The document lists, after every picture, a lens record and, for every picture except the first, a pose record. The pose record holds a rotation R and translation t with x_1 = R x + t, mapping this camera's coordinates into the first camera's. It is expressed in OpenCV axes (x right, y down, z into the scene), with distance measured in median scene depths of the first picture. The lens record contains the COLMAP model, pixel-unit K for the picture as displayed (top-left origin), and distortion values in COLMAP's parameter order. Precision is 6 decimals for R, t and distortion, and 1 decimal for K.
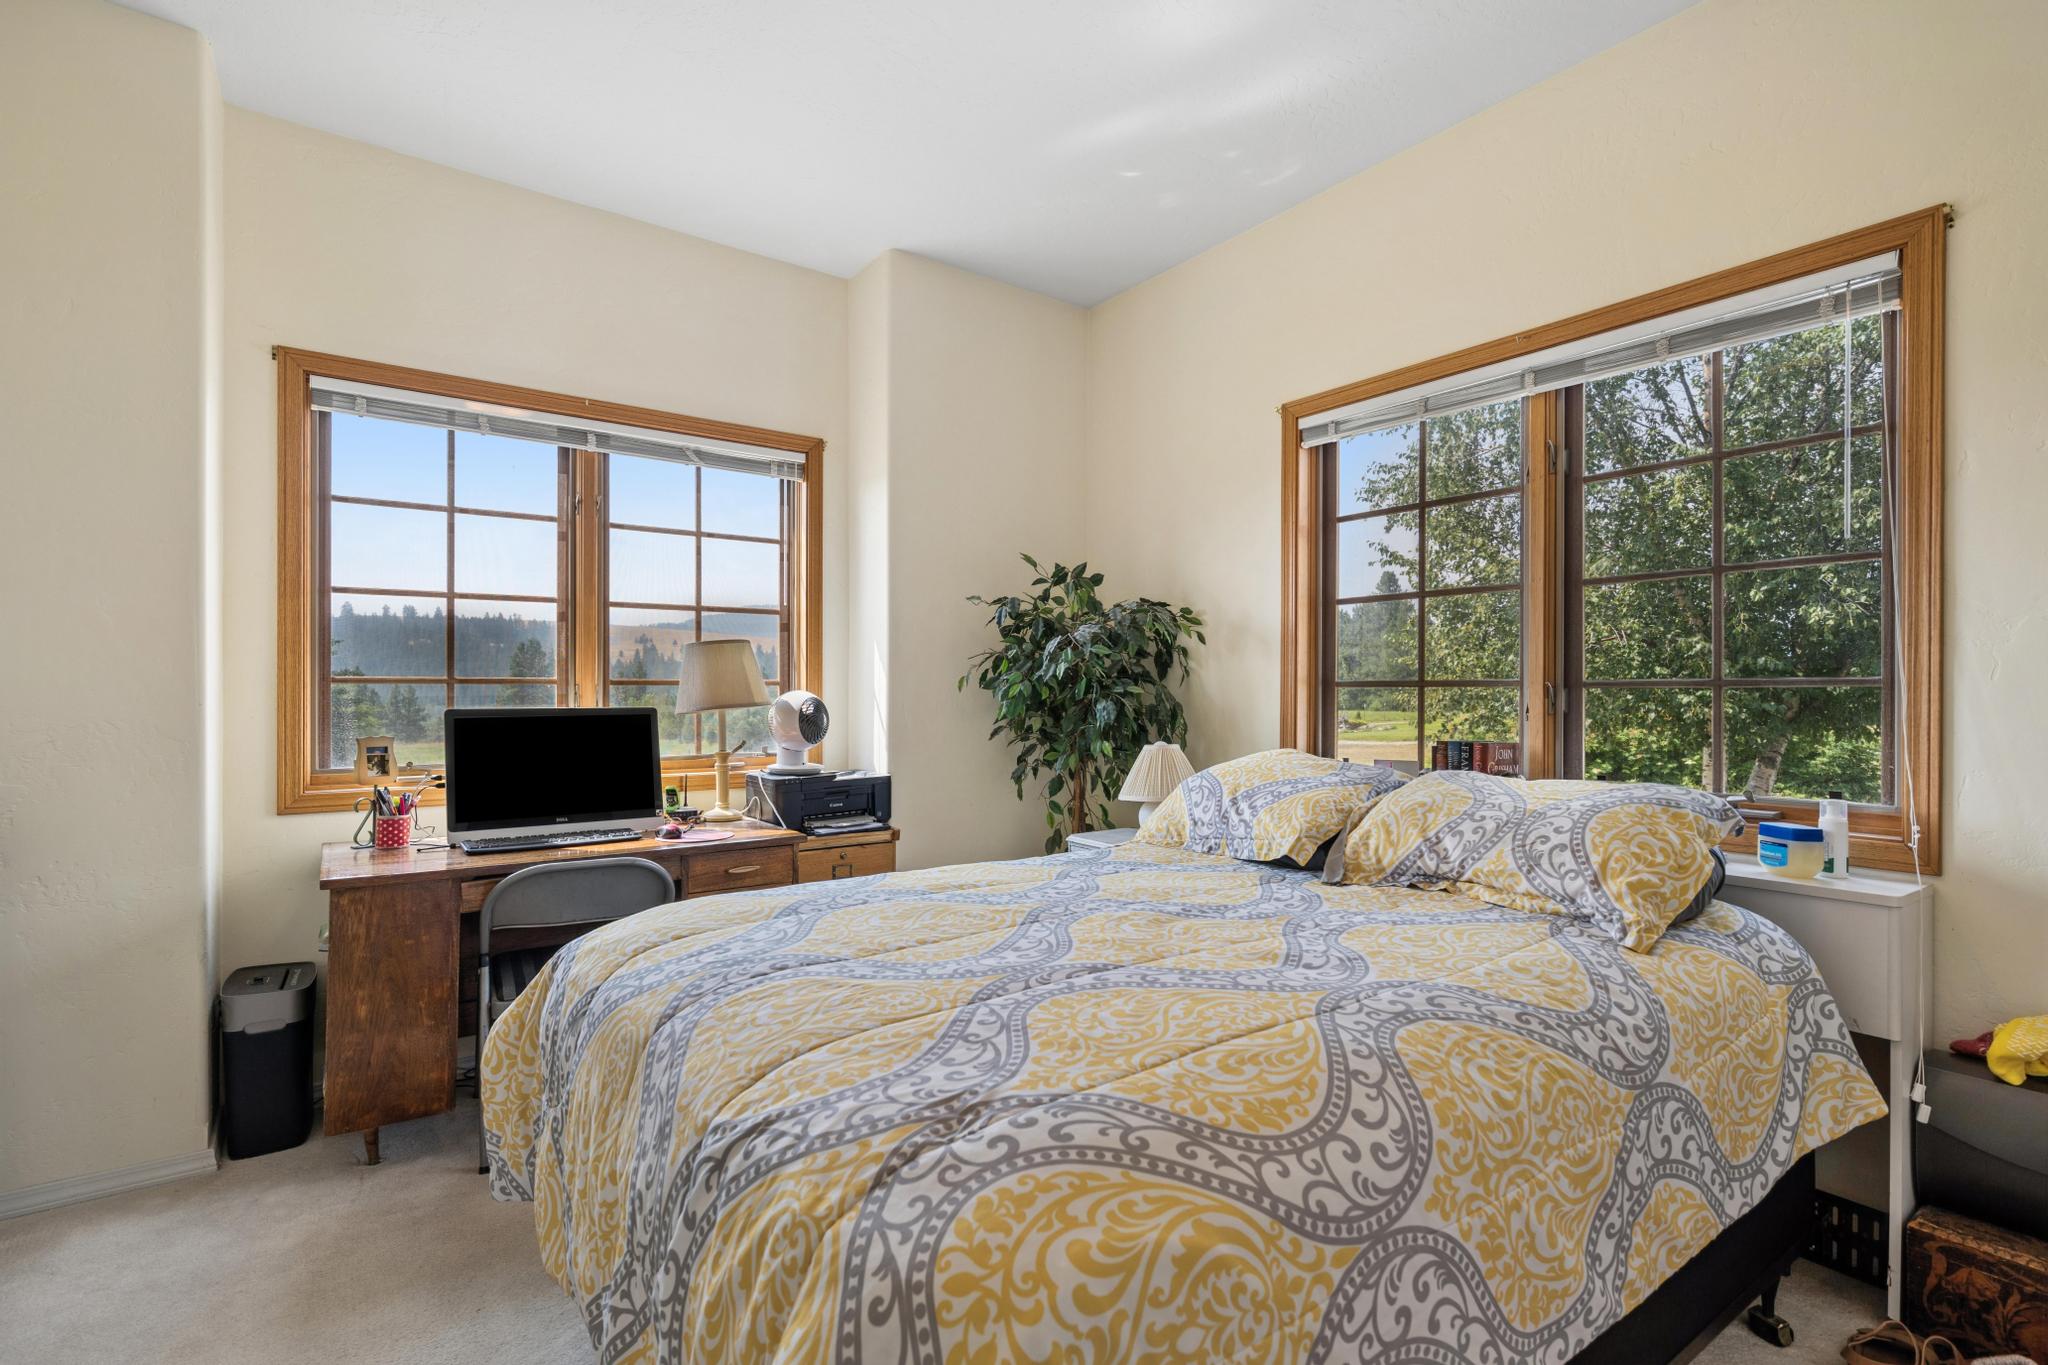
lens RADIAL K [[954.9, 0, 1026.9], [0, 954.9, 706.5], [0, 0, 1]] dist [0.001015, -0.000050]
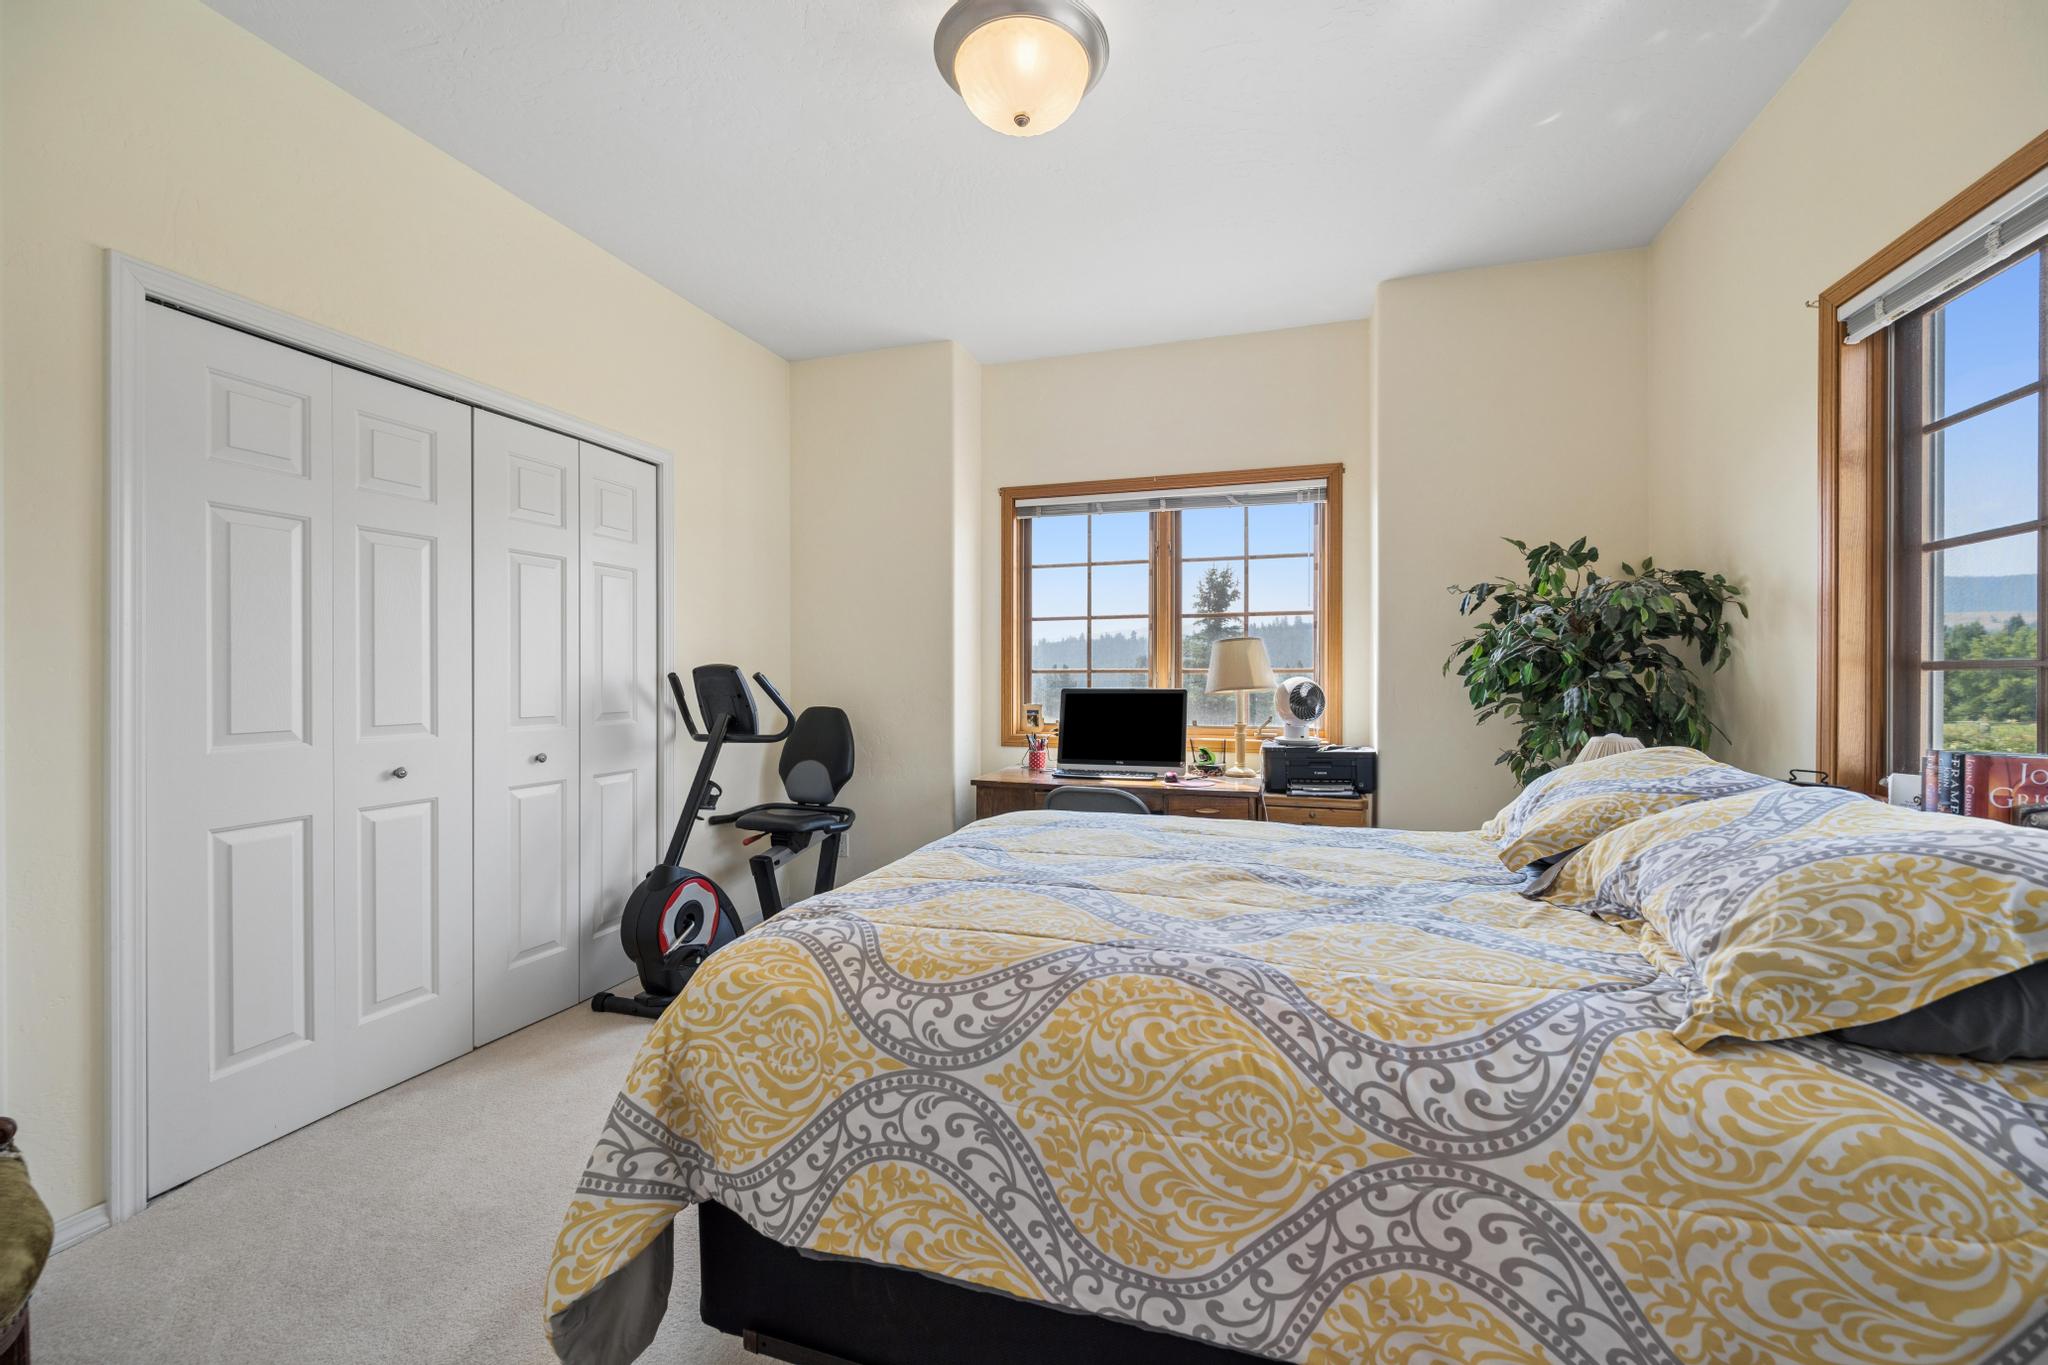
lens RADIAL K [[801.3, 0, 1033.0], [0, 801.3, 690.6], [0, 0, 1]] dist [-0.002164, 0.000428]
pose [[0.587995, 0.011047, -0.808789, 0.579992], [-0.012032, 0.999916, 0.004911, -0.000436], [0.808775, 0.006844, 0.588078, 0.183430]]
